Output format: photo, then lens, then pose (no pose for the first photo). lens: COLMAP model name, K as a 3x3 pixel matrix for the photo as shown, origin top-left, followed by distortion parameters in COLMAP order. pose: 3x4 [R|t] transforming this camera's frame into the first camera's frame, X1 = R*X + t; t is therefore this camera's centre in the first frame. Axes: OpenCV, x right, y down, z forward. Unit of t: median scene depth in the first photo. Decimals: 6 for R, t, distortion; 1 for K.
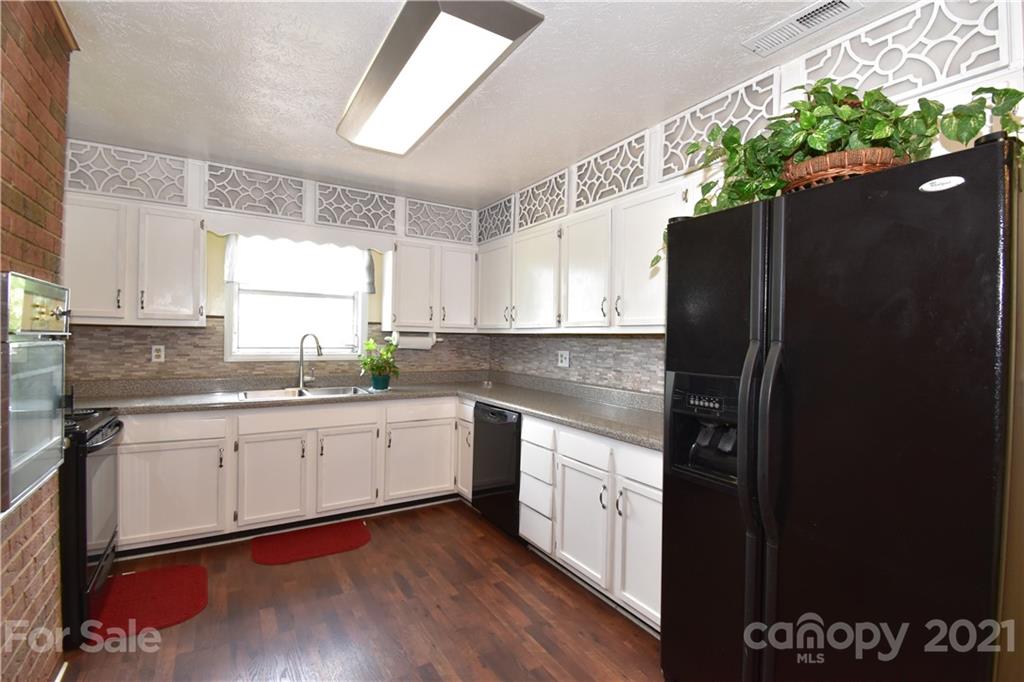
lens RADIAL K [[463.8, 0, 512.0], [0, 463.8, 341.0], [0, 0, 1]] dist [0.009910, -0.000591]
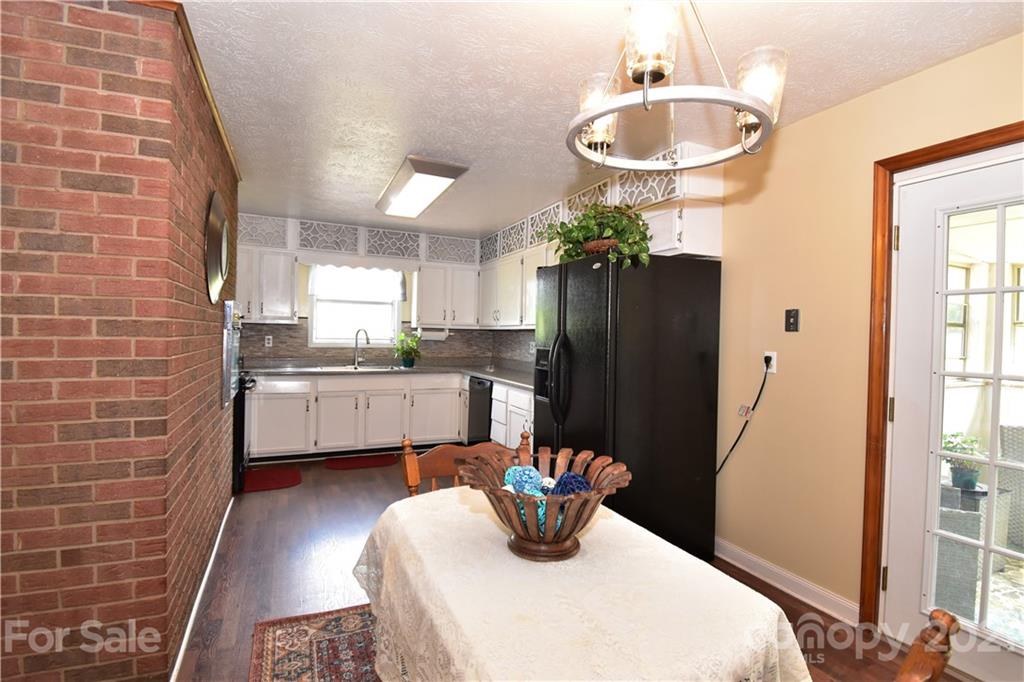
lens RADIAL K [[463.8, 0, 512.0], [0, 463.8, 341.0], [0, 0, 1]] dist [0.009910, -0.000591]
pose [[0.993168, 0.005869, -0.116546, 0.219859], [-0.005560, 0.999980, 0.002978, 0.015812], [0.116561, -0.002310, 0.993181, -0.426953]]
